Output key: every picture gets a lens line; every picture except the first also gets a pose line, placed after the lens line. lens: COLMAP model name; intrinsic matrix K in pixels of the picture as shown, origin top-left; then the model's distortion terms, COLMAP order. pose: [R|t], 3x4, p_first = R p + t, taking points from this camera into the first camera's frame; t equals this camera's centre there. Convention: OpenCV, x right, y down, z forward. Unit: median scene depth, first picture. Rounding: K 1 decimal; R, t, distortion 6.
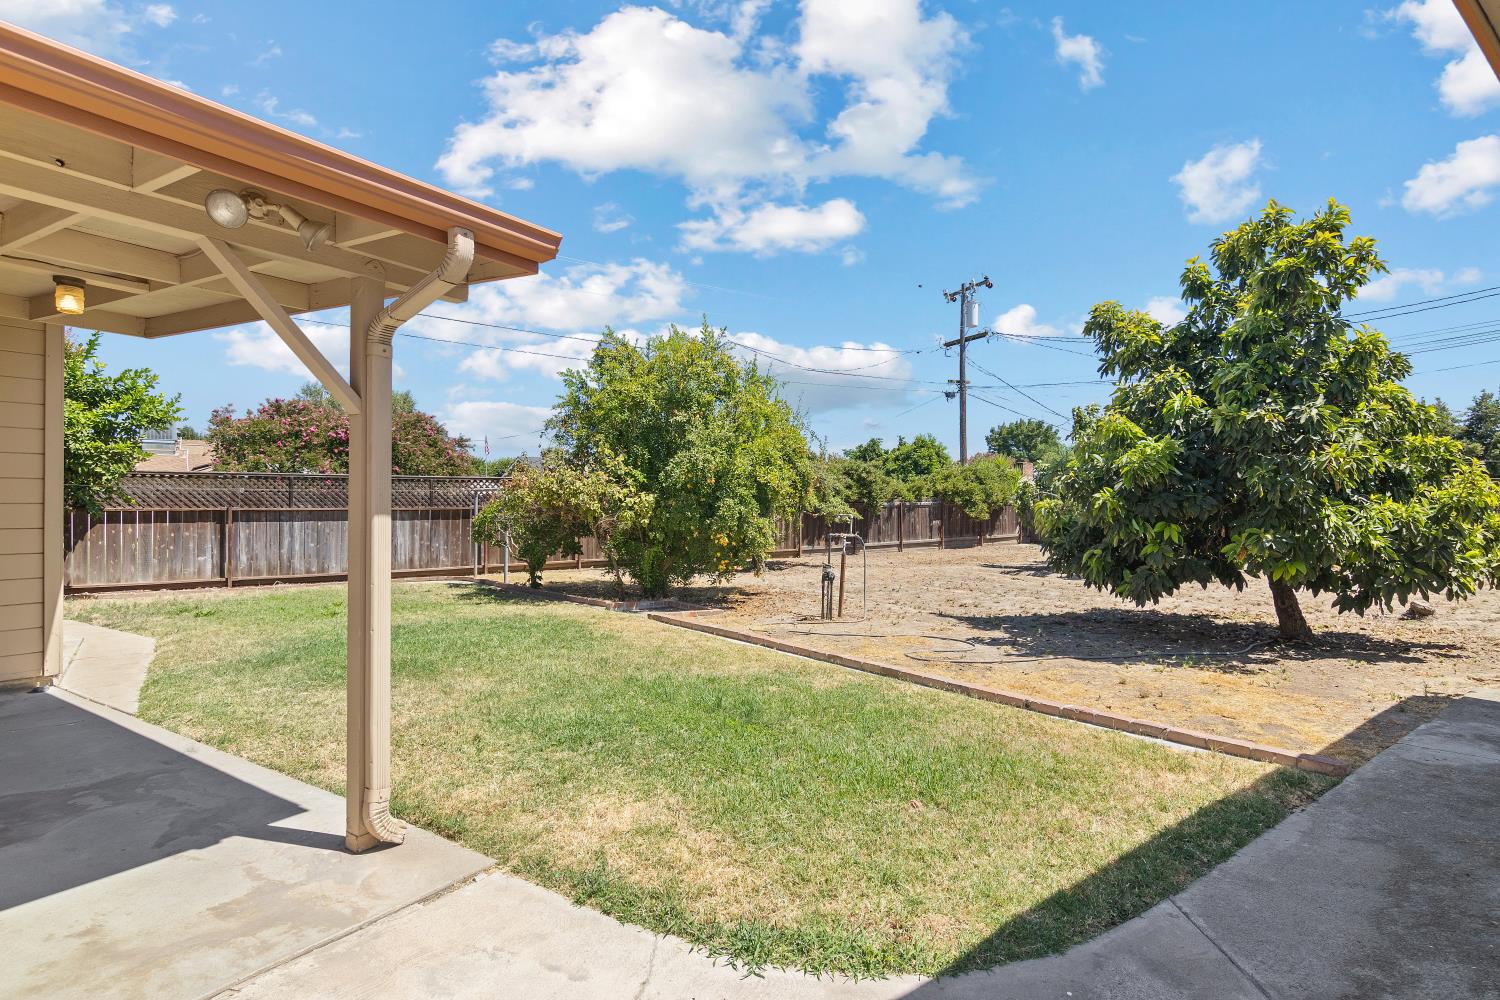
lens RADIAL K [[762.0, 0, 751.9], [0, 762.0, 509.9], [0, 0, 1]] dist [-0.003769, 0.000320]
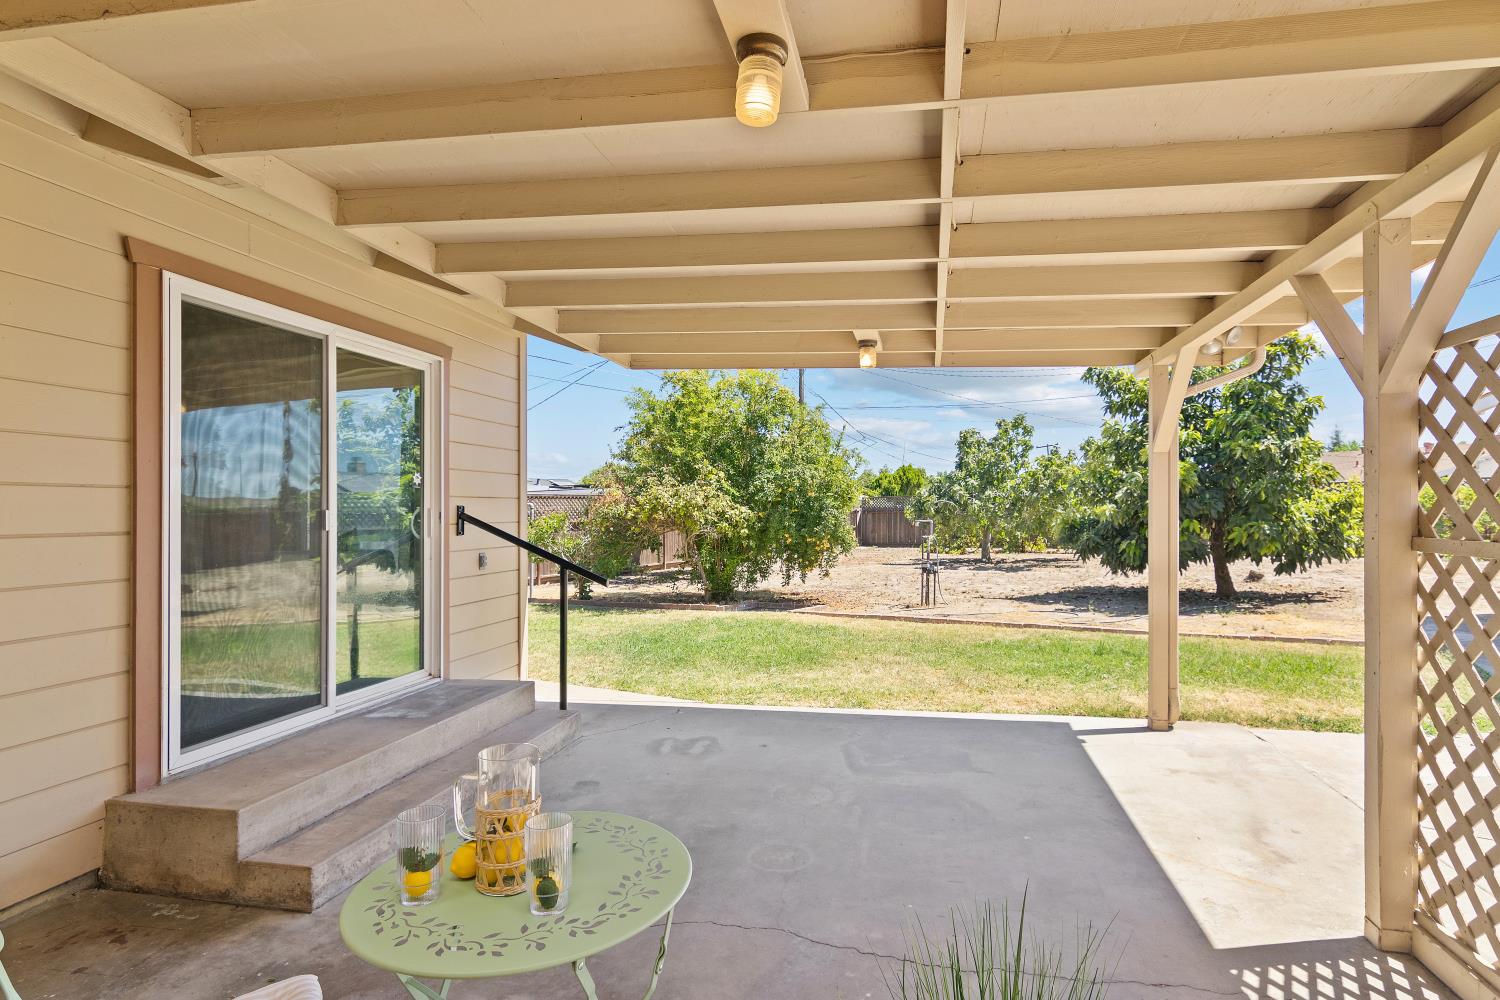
lens RADIAL K [[762.0, 0, 751.9], [0, 762.0, 509.9], [0, 0, 1]] dist [-0.003769, 0.000320]
pose [[0.941617, -0.020479, 0.336063, -1.269558], [0.026127, 0.999583, -0.012293, -0.008638], [-0.335671, 0.020355, 0.941759, -0.144418]]
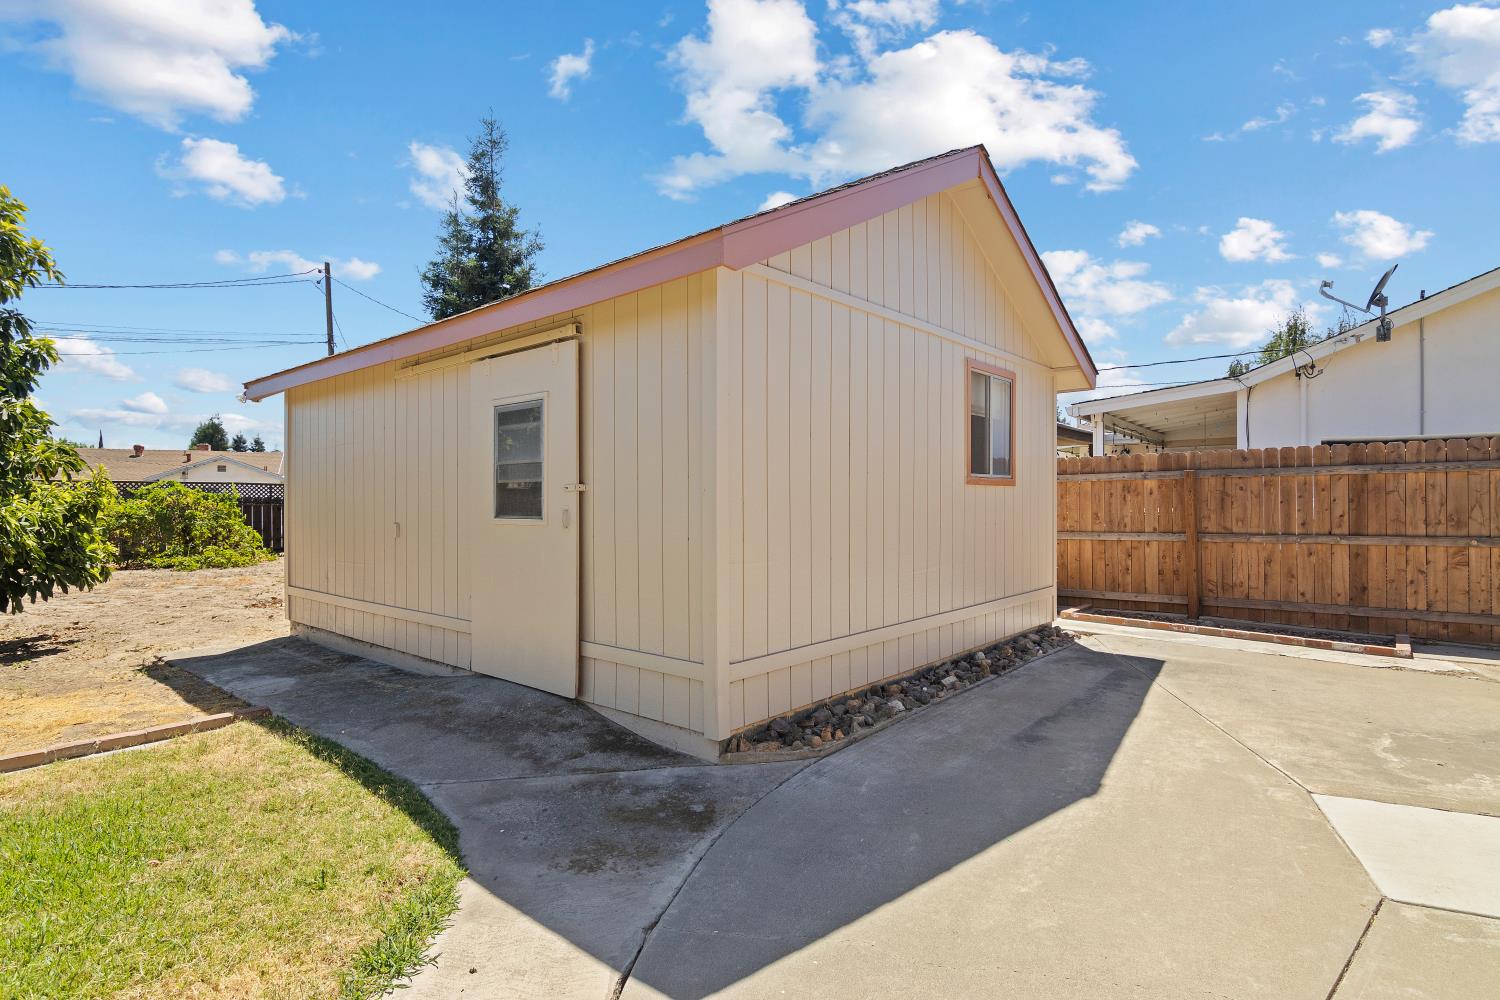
lens RADIAL K [[762.0, 0, 751.9], [0, 762.0, 509.9], [0, 0, 1]] dist [-0.003769, 0.000320]
pose [[-0.187894, -0.014814, 0.982078, -0.567139], [0.018578, 0.999654, 0.018634, -0.002191], [-0.982014, 0.021746, -0.187554, 0.402420]]
